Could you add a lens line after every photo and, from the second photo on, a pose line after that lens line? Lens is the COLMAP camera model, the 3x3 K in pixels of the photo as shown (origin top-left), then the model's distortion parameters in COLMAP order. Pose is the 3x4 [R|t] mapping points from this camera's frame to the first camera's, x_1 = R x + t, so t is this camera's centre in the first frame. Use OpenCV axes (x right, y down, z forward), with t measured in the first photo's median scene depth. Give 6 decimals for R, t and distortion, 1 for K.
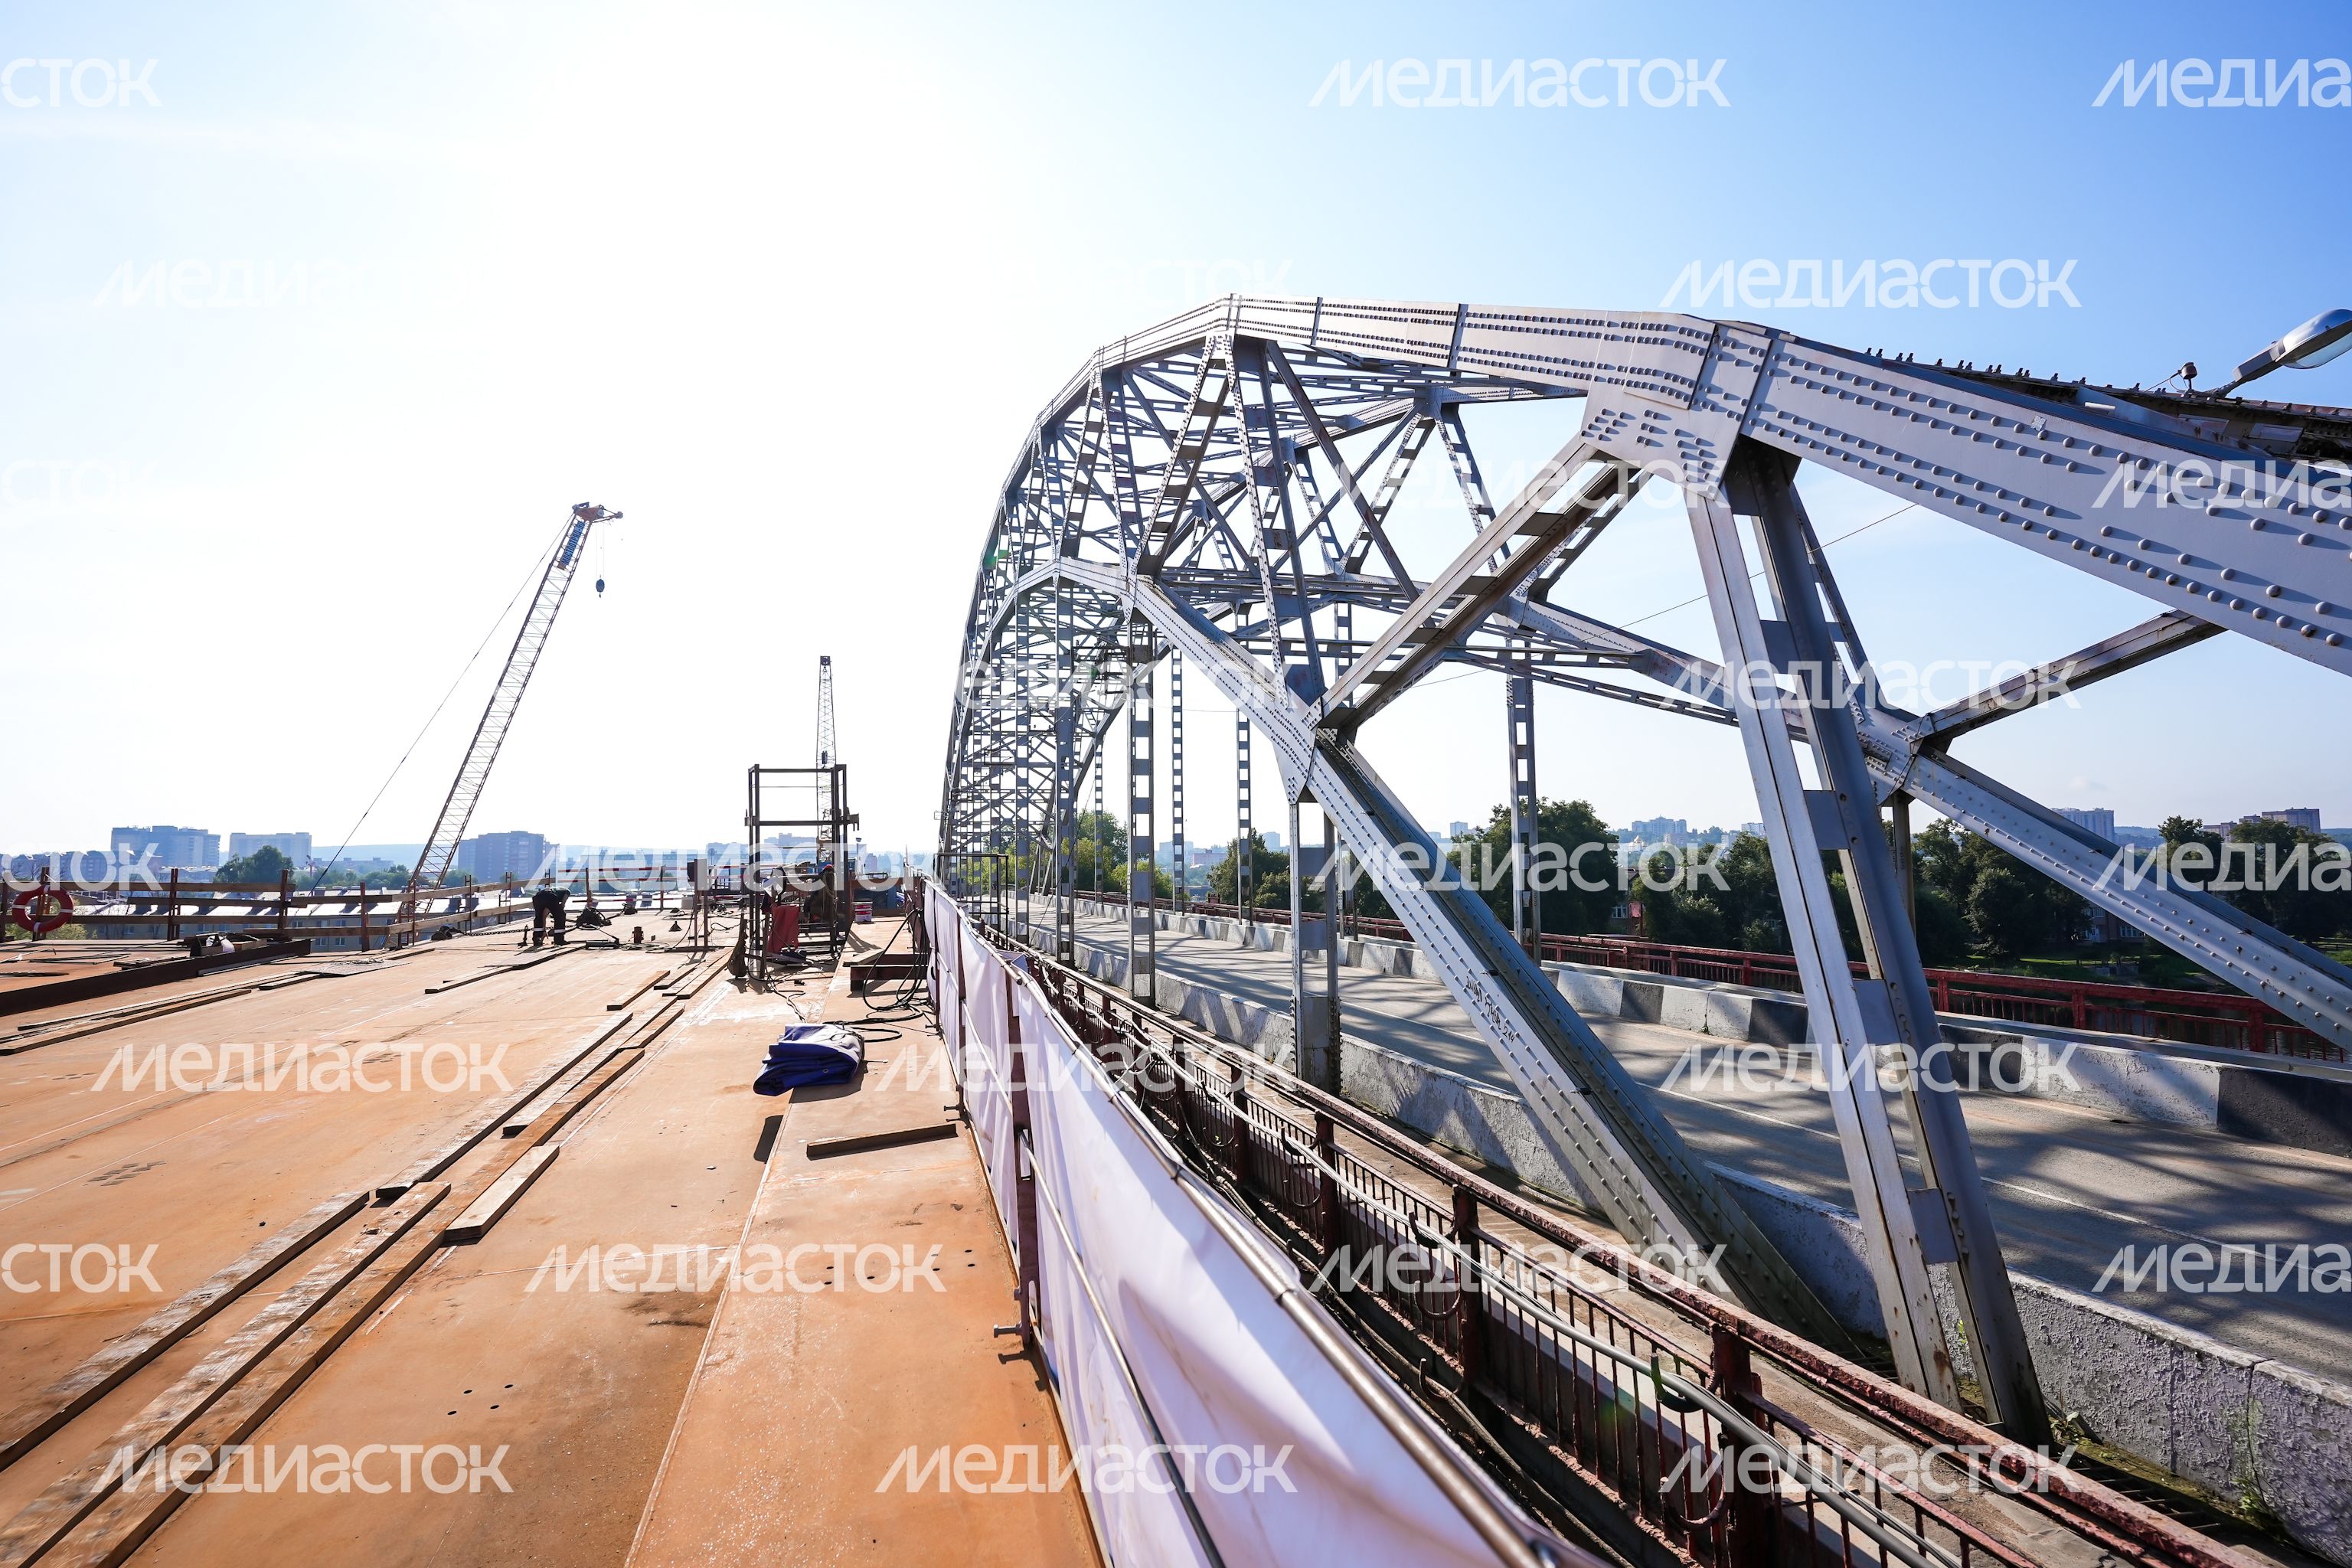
lens RADIAL K [[1180.4, 0, 1169.9], [0, 1180.4, 791.3], [0, 0, 1]] dist [-0.001801, 0.002131]
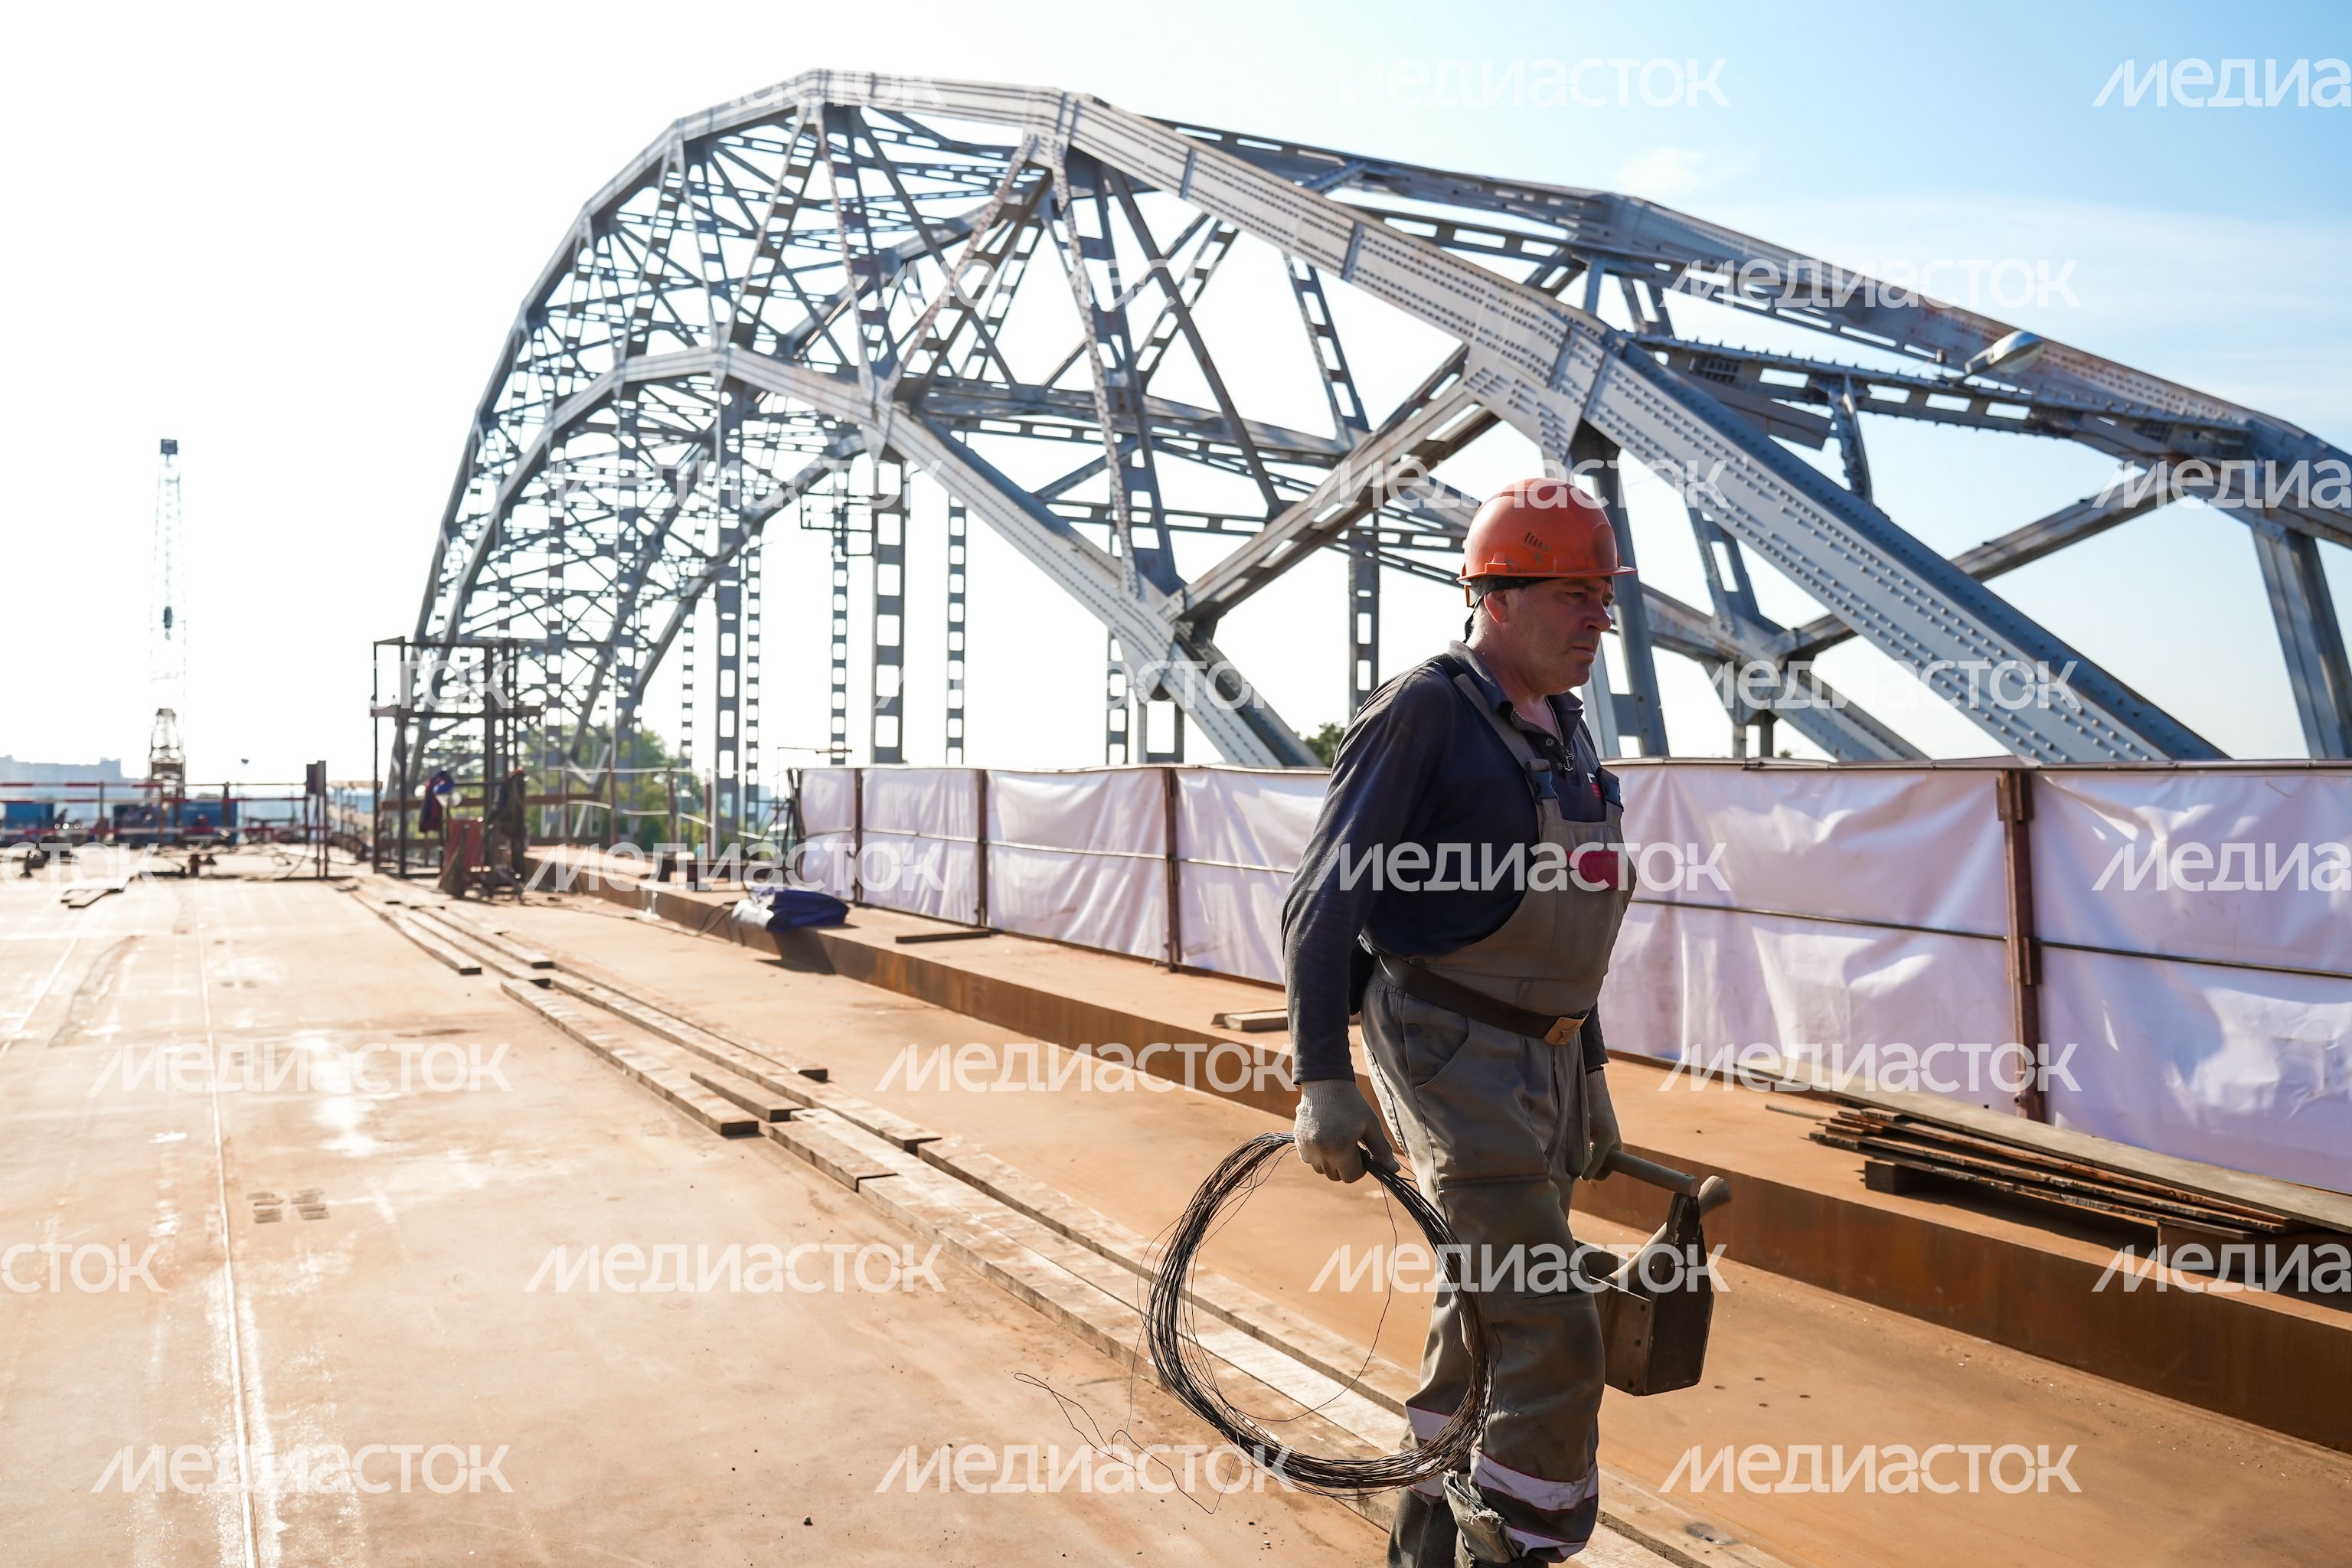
lens RADIAL K [[2070.1, 0, 1108.0], [0, 2070.1, 795.8], [0, 0, 1]] dist [-0.011217, -0.007175]
pose [[0.982211, 0.021891, 0.186503, -0.225620], [-0.030330, 0.998635, 0.042519, 0.015757], [-0.185317, -0.047419, 0.981534, -0.587396]]
